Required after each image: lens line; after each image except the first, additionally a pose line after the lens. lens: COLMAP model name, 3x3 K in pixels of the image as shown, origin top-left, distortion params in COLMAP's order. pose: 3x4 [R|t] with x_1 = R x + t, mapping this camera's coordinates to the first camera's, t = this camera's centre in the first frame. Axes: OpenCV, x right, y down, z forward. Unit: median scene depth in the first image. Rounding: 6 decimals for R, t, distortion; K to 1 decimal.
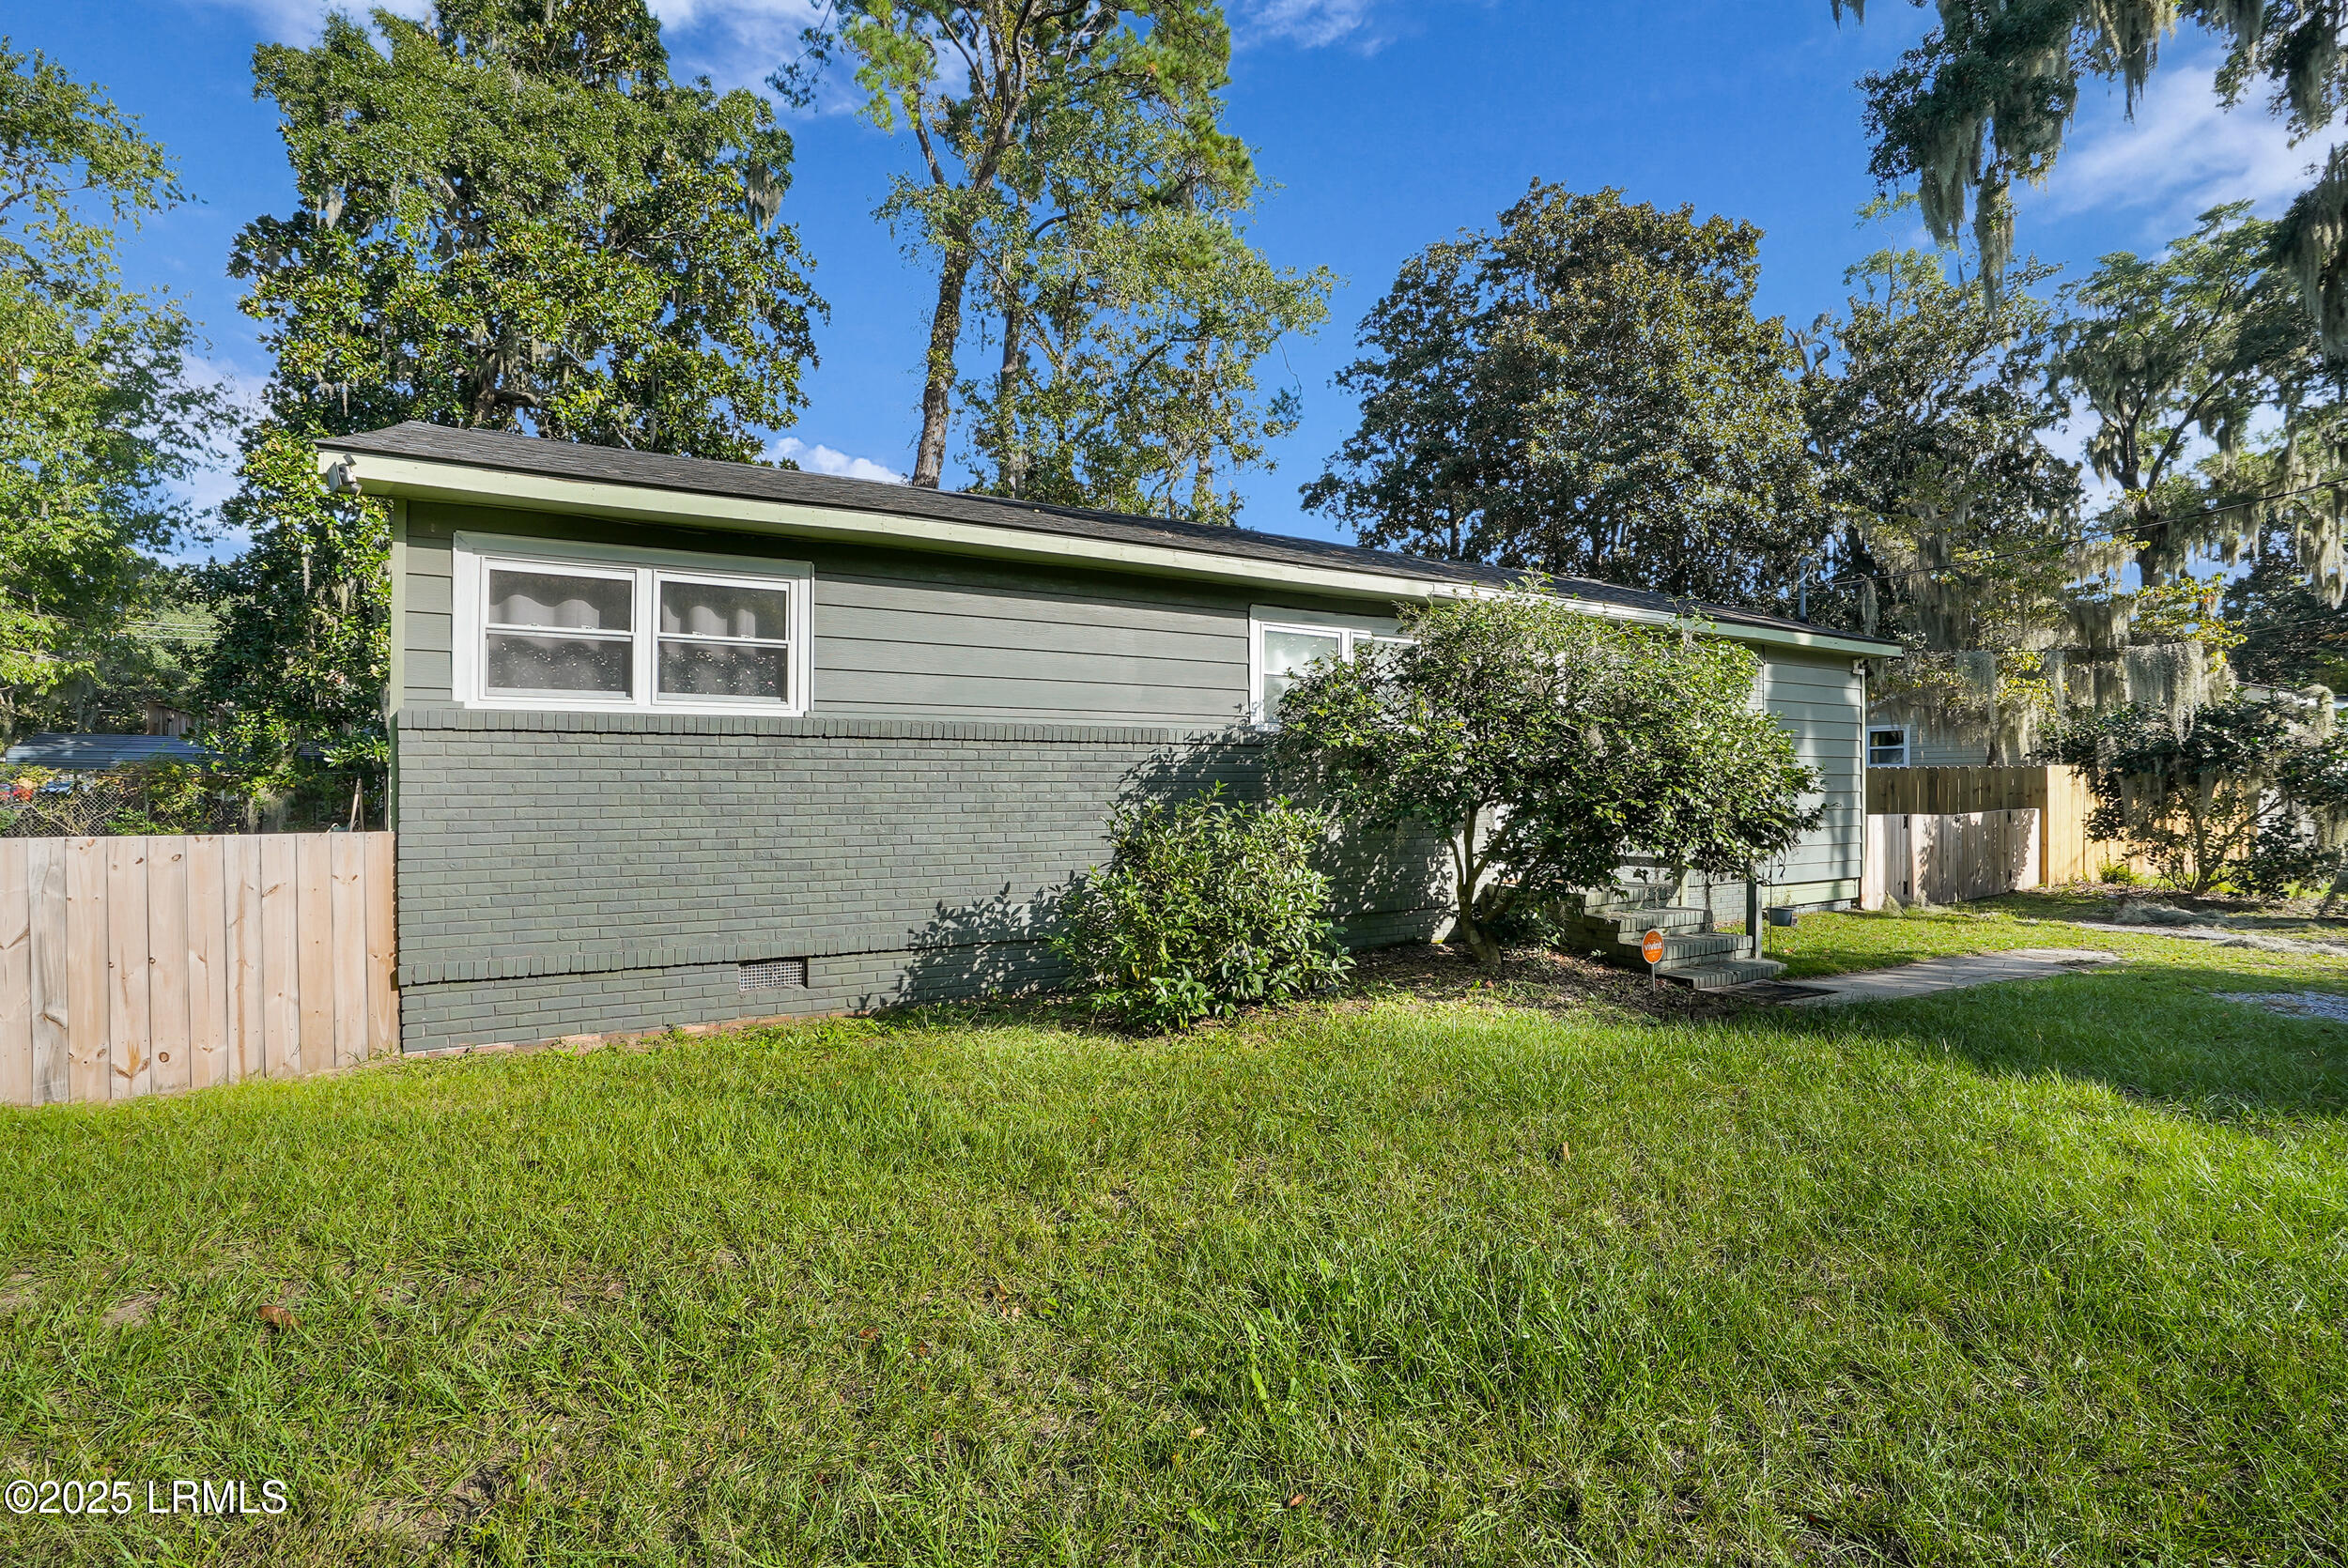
lens RADIAL K [[1086.7, 0, 1135.6], [0, 1086.7, 779.1], [0, 0, 1]] dist [-0.030207, 0.012819]
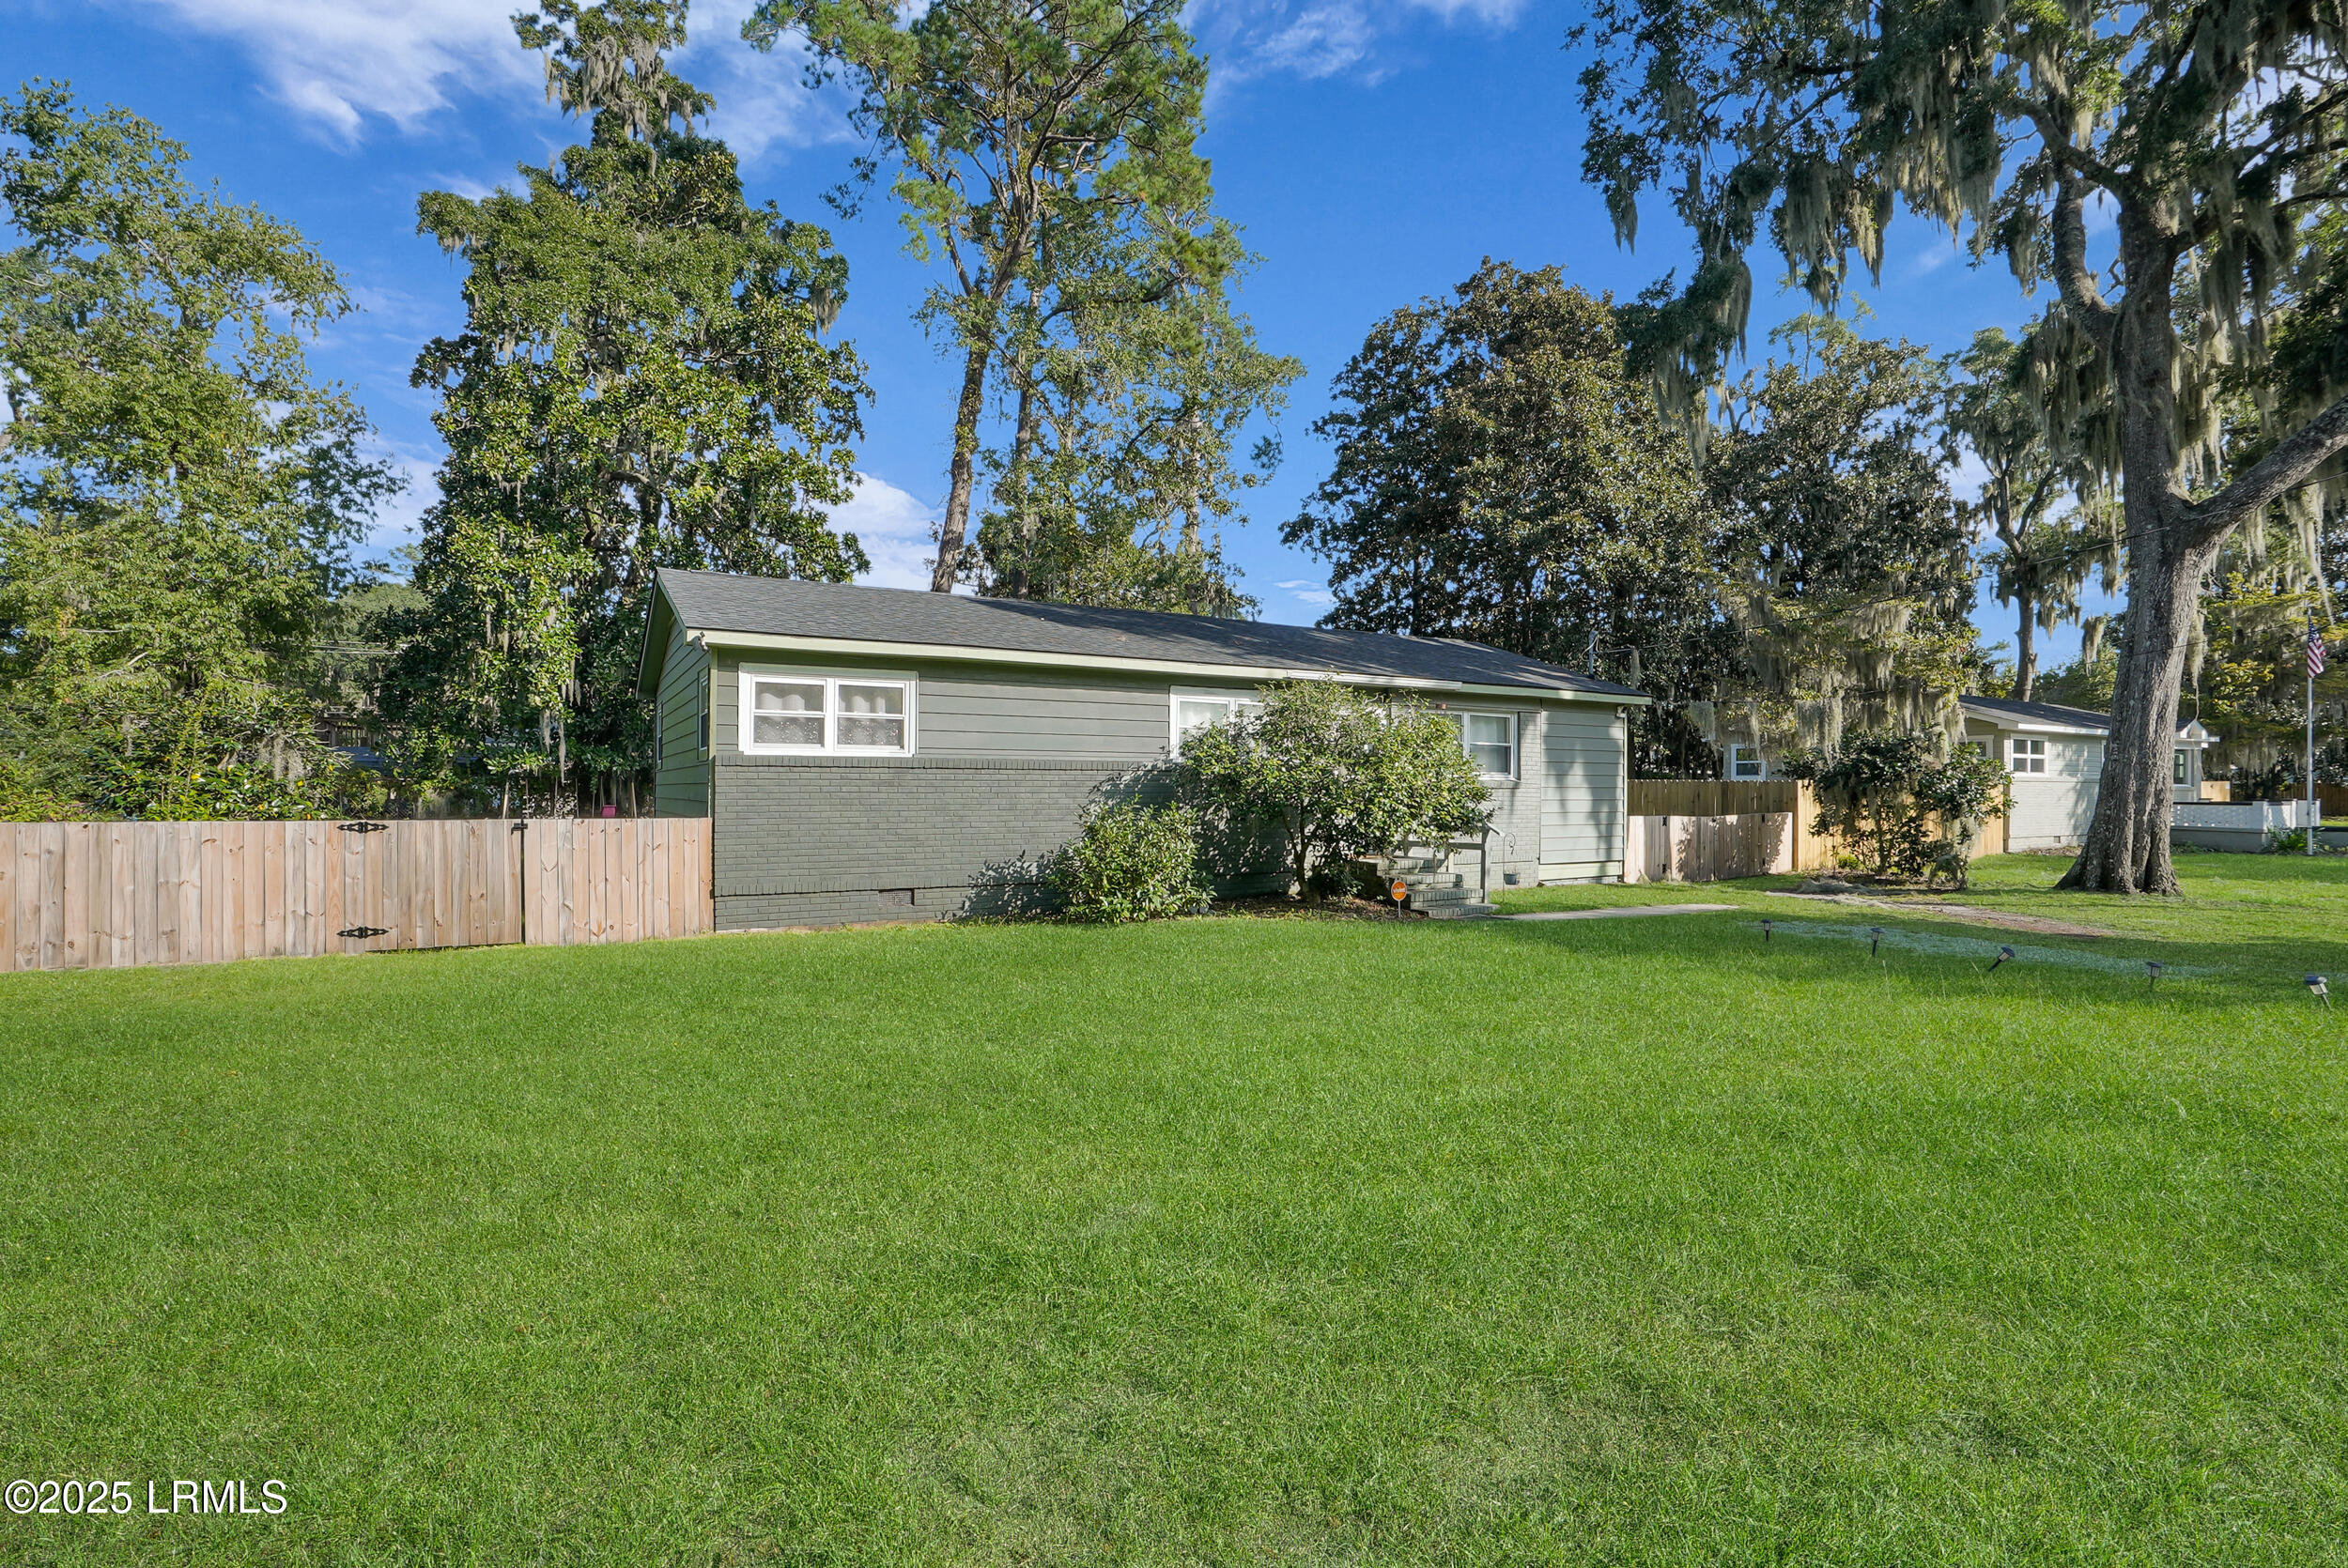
lens RADIAL K [[1086.7, 0, 1135.6], [0, 1086.7, 779.1], [0, 0, 1]] dist [-0.030207, 0.012819]
pose [[0.999948, 0.005093, -0.008854, 0.024072], [-0.005104, 0.999986, -0.001222, -0.005756], [0.008848, 0.001268, 0.999960, -0.233273]]
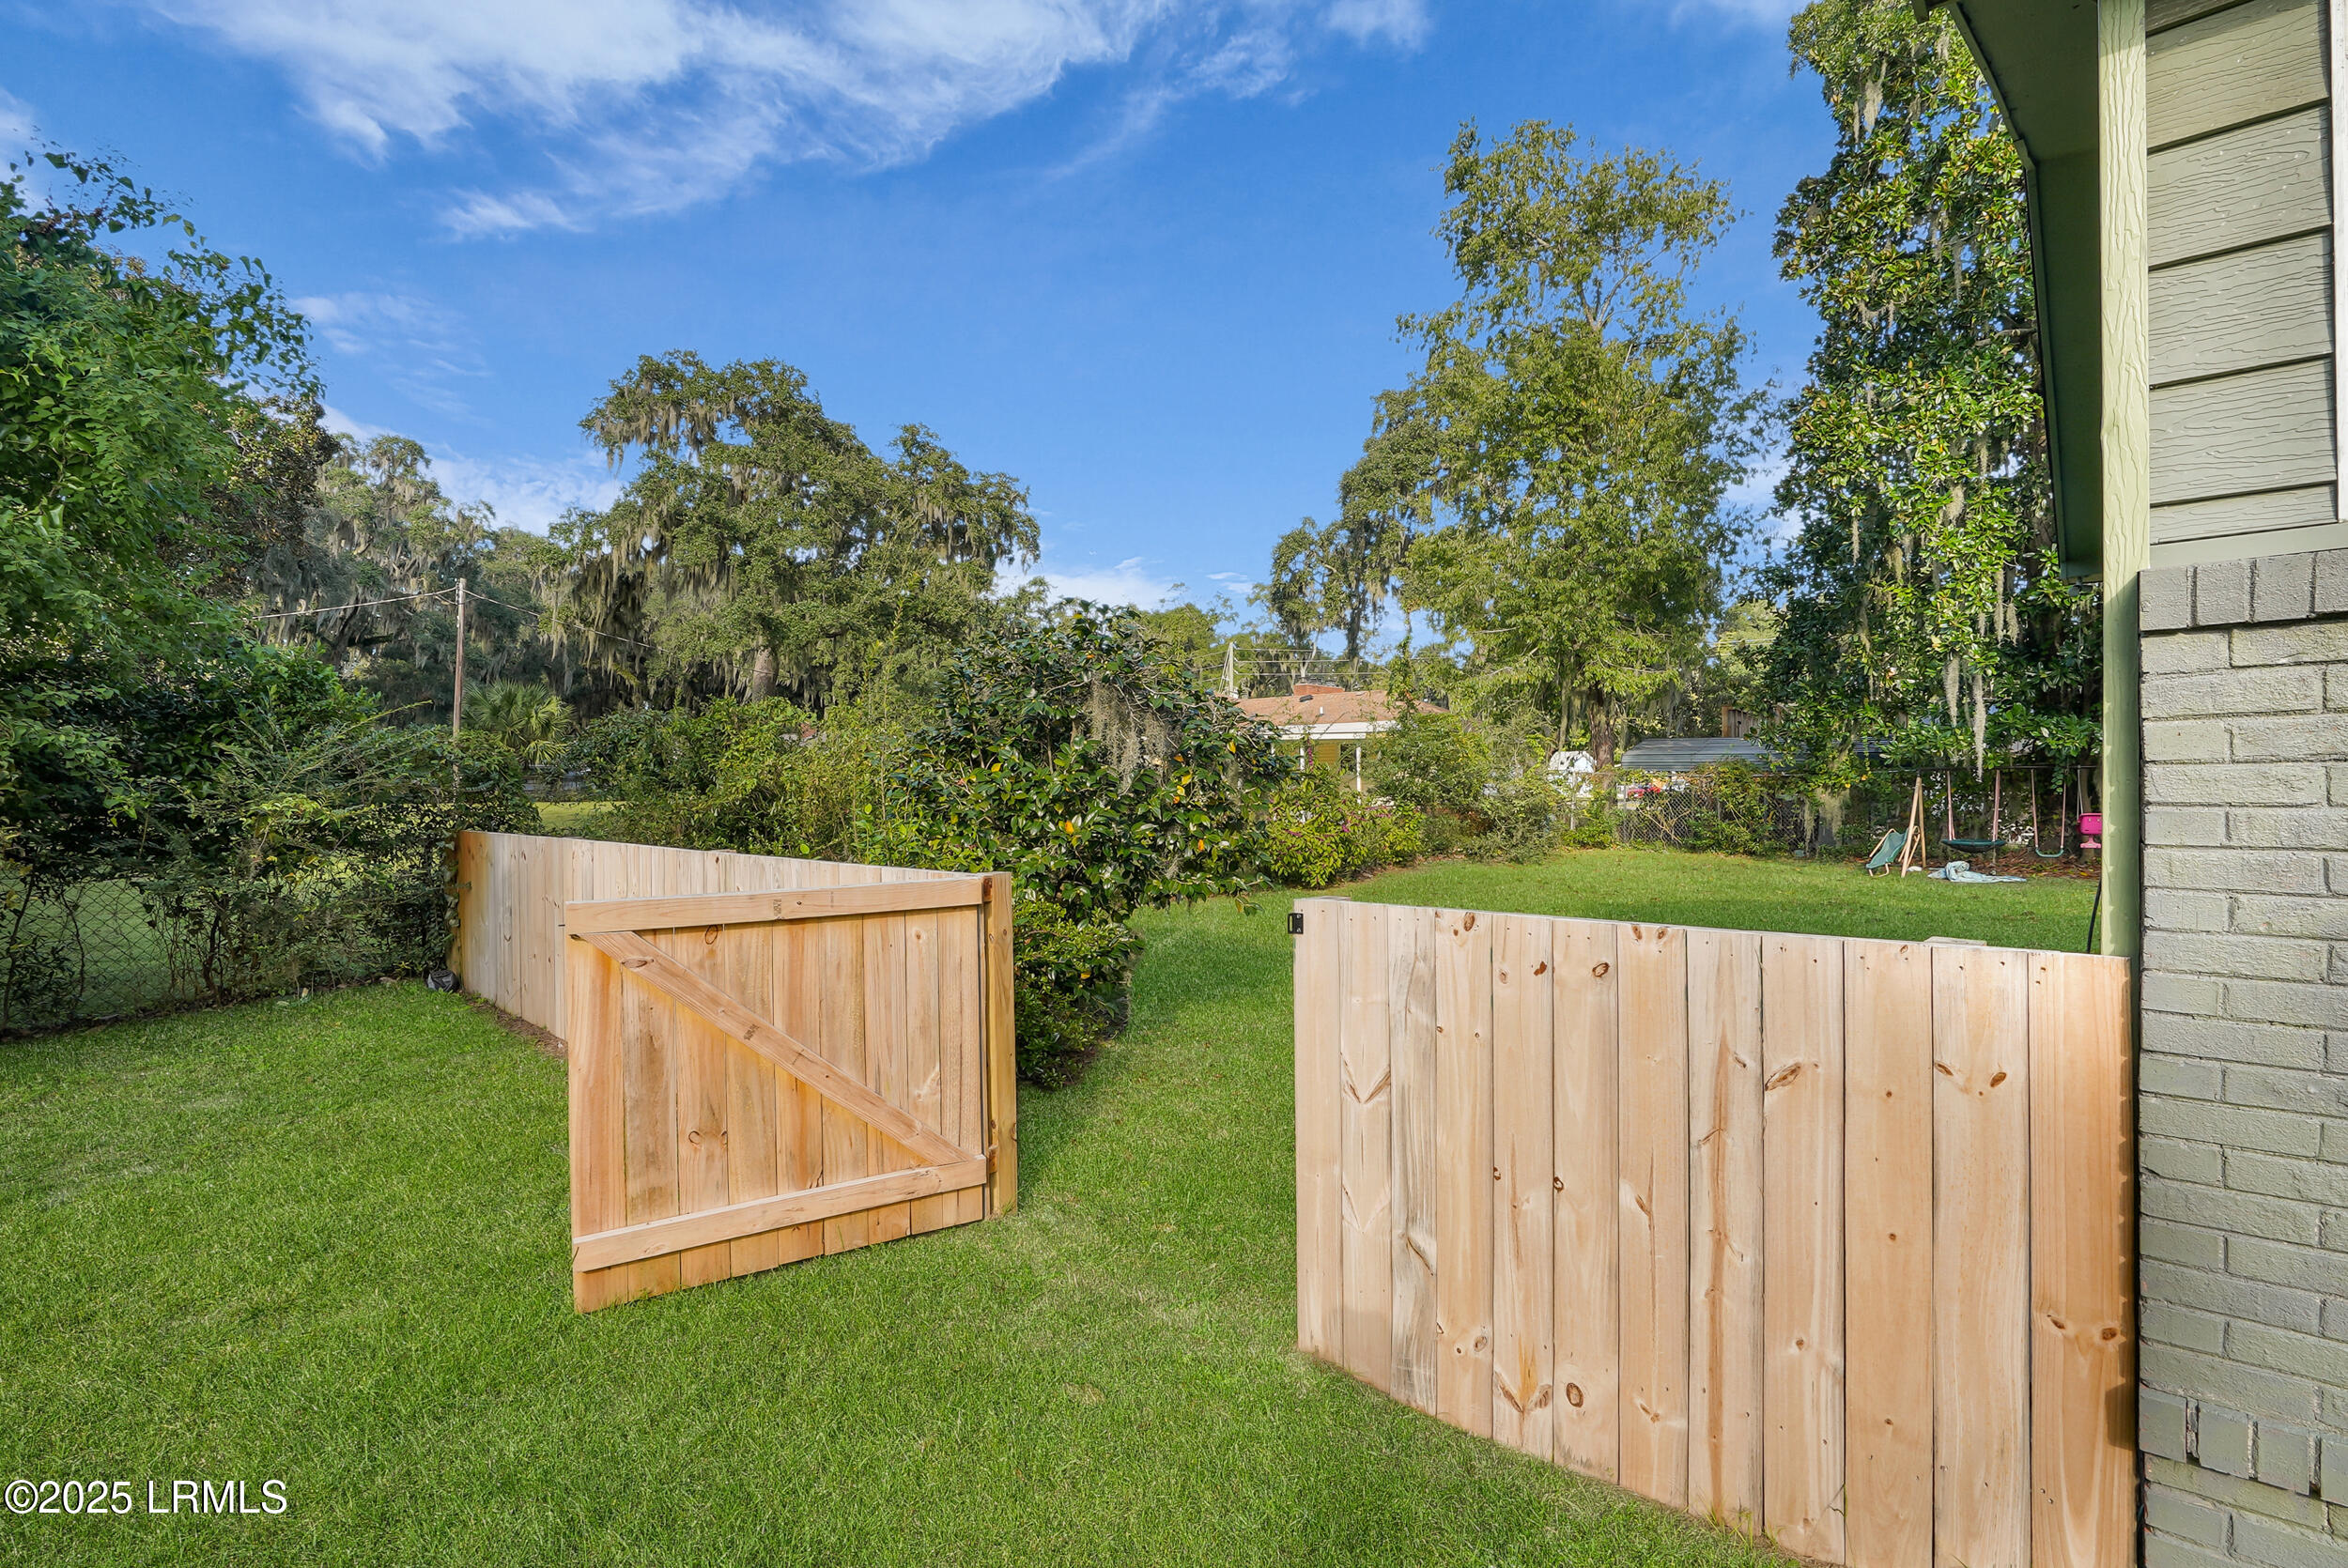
lens RADIAL K [[1089.7, 0, 1174.0], [0, 1089.7, 784.0], [0, 0, 1]] dist [-0.081686, 0.040359]
pose [[0.331397, -0.003655, -0.943484, -0.114879], [0.010435, 0.999946, -0.000209, -0.001432], [0.943434, -0.009776, 0.331417, 0.147922]]
